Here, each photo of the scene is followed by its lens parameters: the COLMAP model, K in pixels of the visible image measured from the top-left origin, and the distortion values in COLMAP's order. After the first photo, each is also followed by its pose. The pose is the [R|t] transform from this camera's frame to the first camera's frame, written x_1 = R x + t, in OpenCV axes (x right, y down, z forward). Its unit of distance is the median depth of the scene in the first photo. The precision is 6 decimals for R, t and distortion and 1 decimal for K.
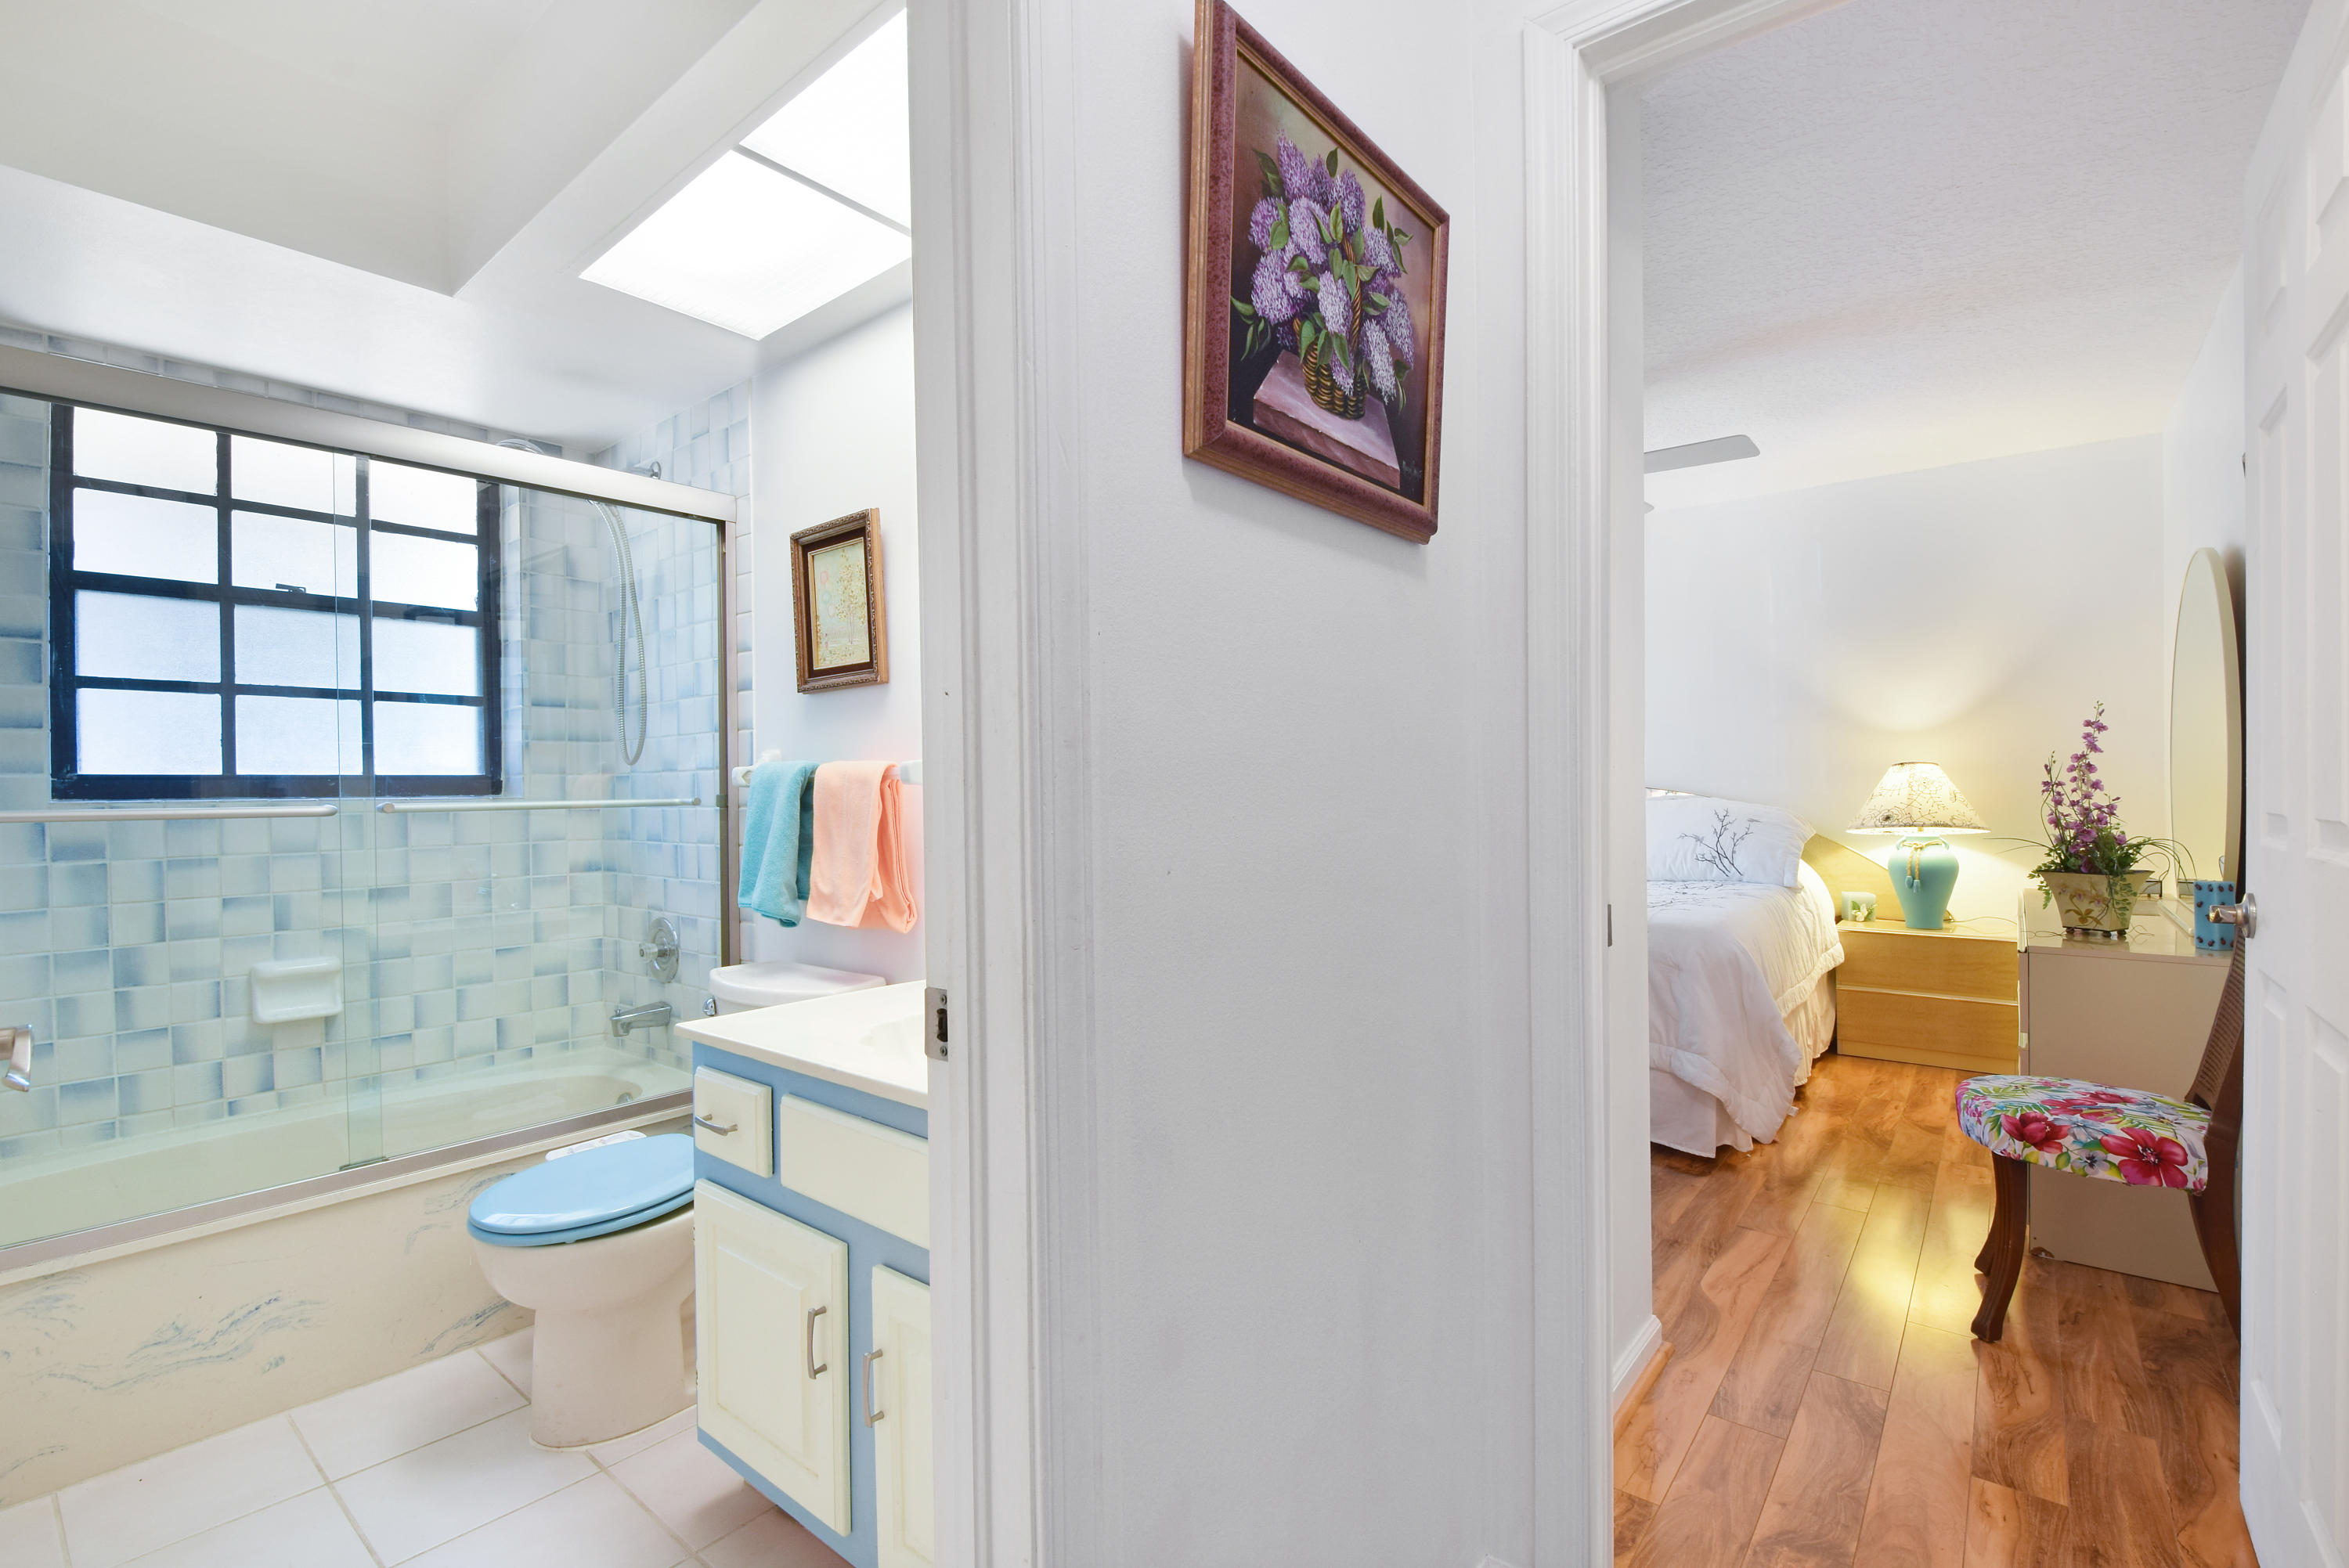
lens RADIAL K [[1037.7, 0, 1171.9], [0, 1037.7, 797.4], [0, 0, 1]] dist [0.003334, -0.012240]
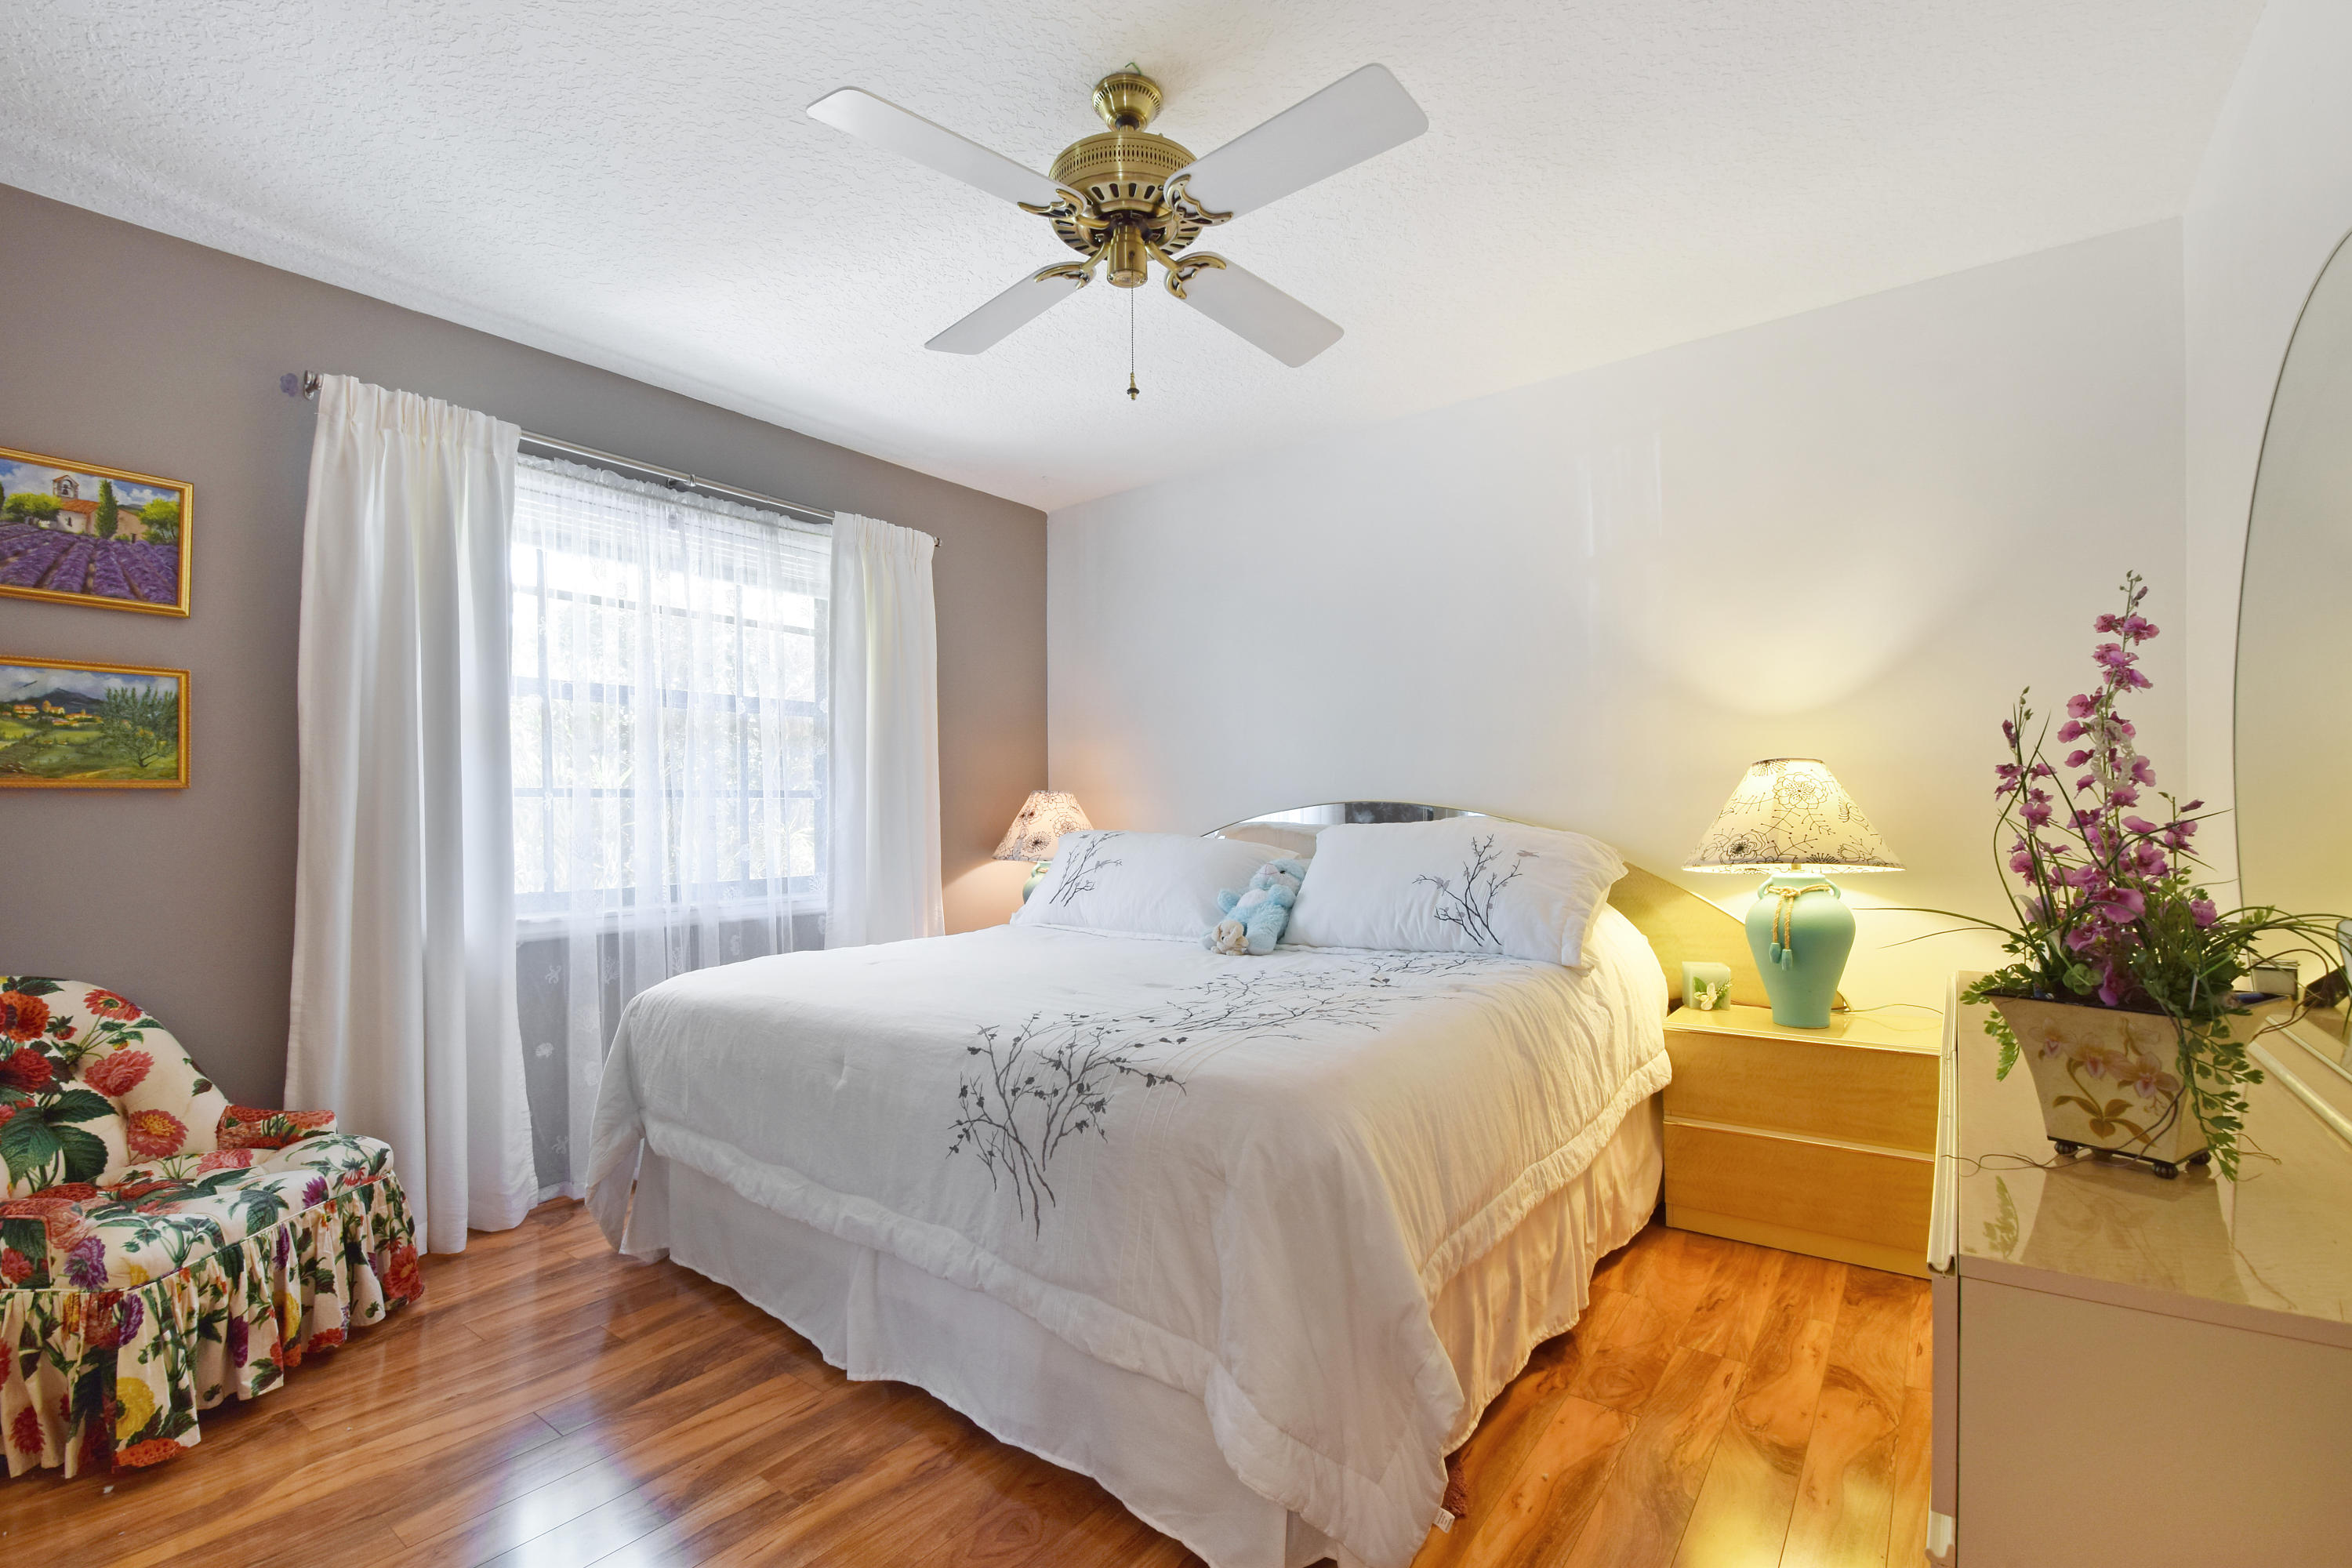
lens RADIAL K [[1039.1, 0, 1166.5], [0, 1039.1, 831.6], [0, 0, 1]] dist [0.003334, -0.012240]
pose [[0.999399, -0.004465, 0.034381, 0.506909], [0.004194, 0.999960, 0.007951, 0.005498], [-0.034415, -0.007802, 0.999377, 0.610606]]
